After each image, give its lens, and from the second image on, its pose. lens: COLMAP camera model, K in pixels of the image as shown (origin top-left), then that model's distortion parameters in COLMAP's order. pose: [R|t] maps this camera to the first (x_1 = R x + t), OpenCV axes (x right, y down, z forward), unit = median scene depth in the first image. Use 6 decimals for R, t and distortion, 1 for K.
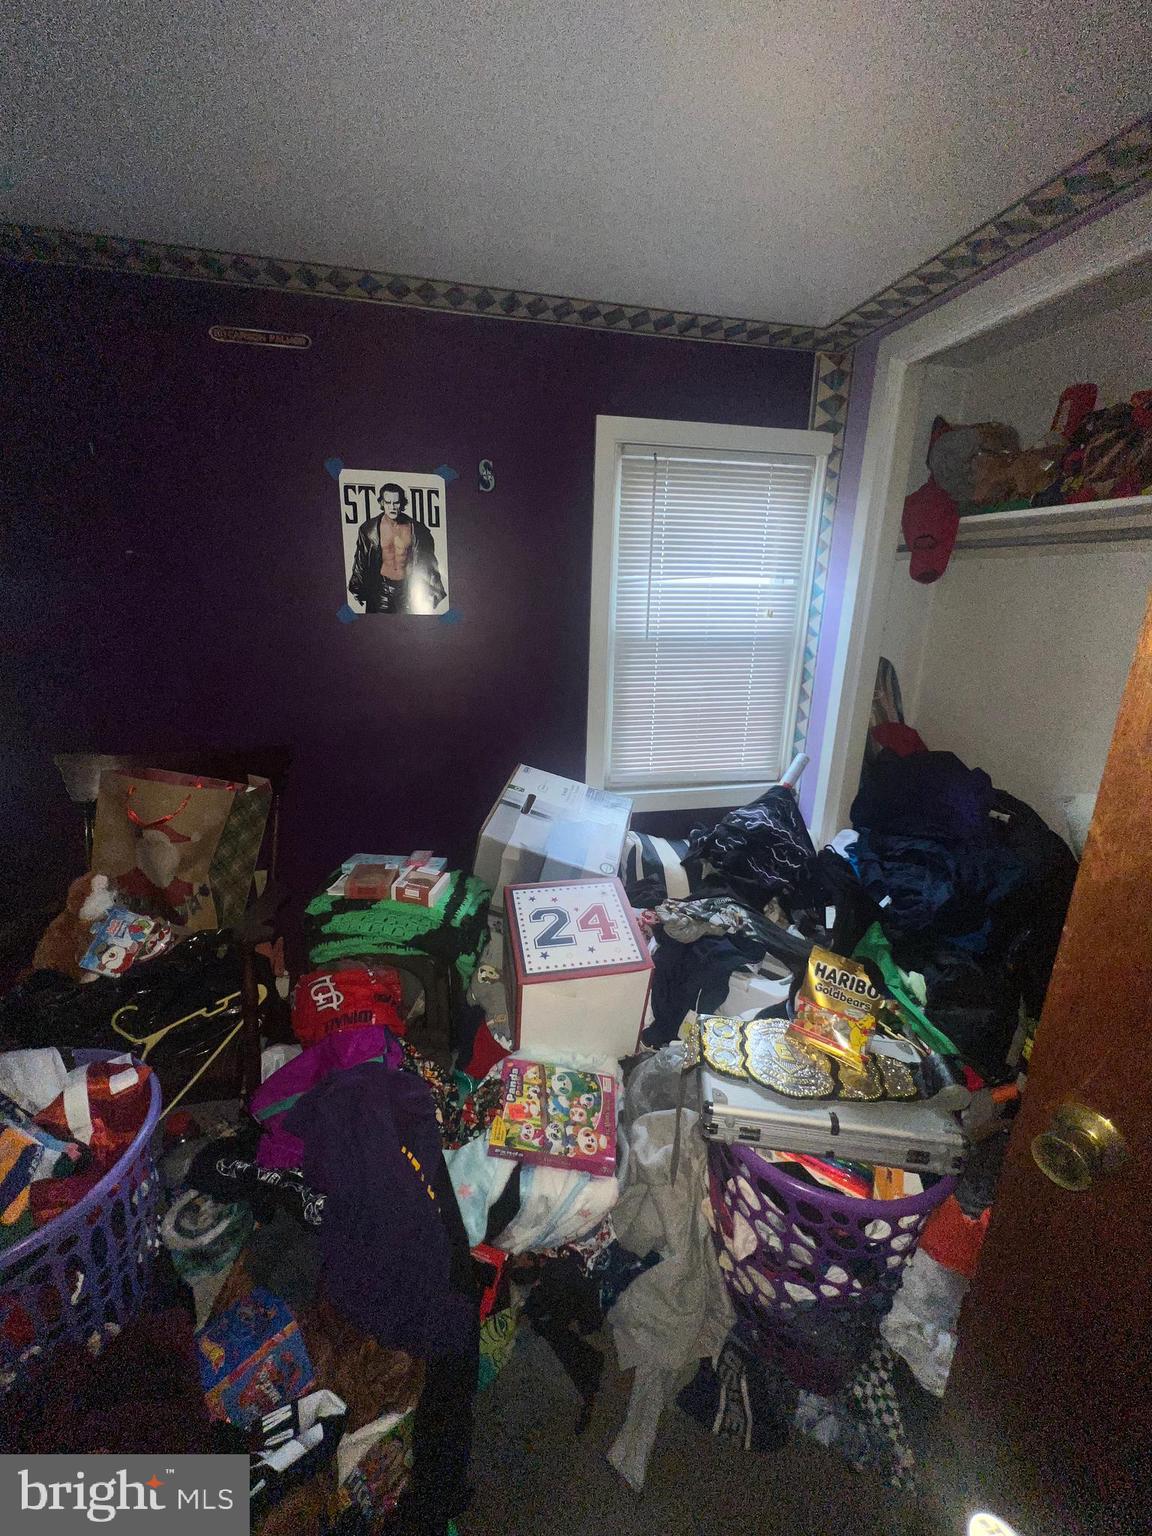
lens RADIAL K [[614.9, 0, 574.3], [0, 614.9, 765.8], [0, 0, 1]] dist [0.000981, 0.000156]
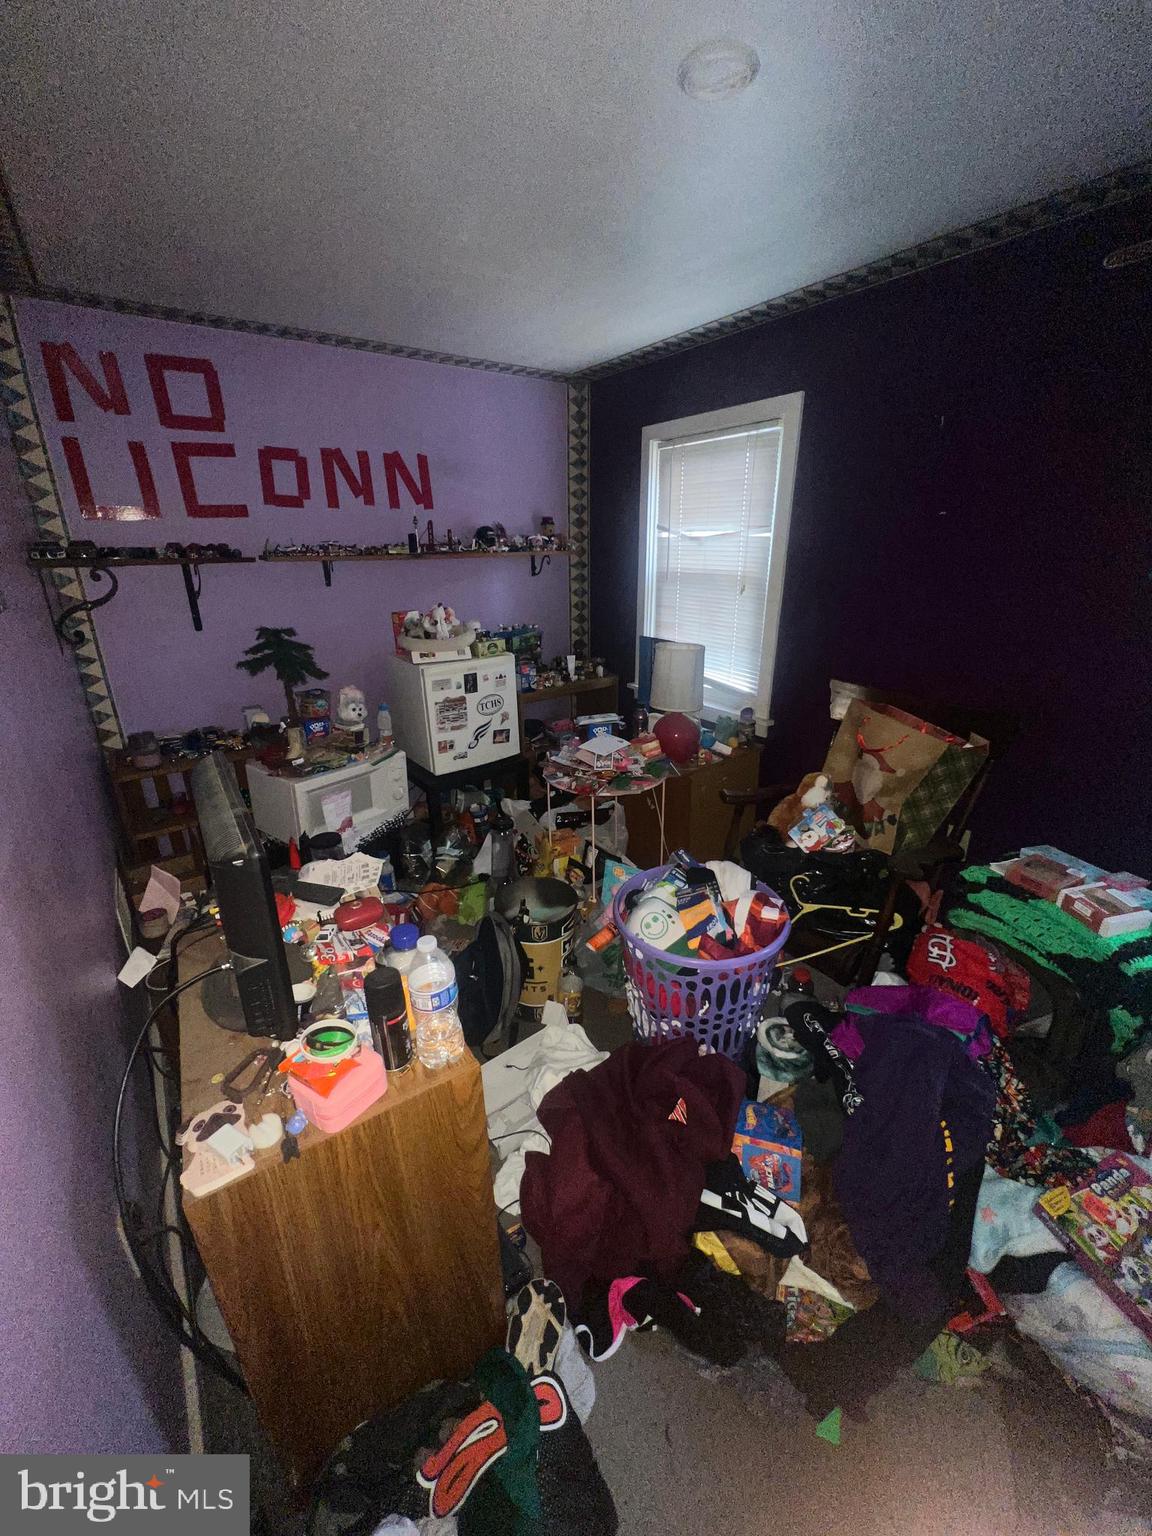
lens RADIAL K [[614.9, 0, 574.3], [0, 614.9, 765.8], [0, 0, 1]] dist [0.000981, 0.000156]
pose [[0.382539, 0.297574, -0.874708, 0.158585], [-0.228357, 0.947795, 0.222570, -0.011419], [0.895275, 0.114604, 0.430522, -0.028734]]
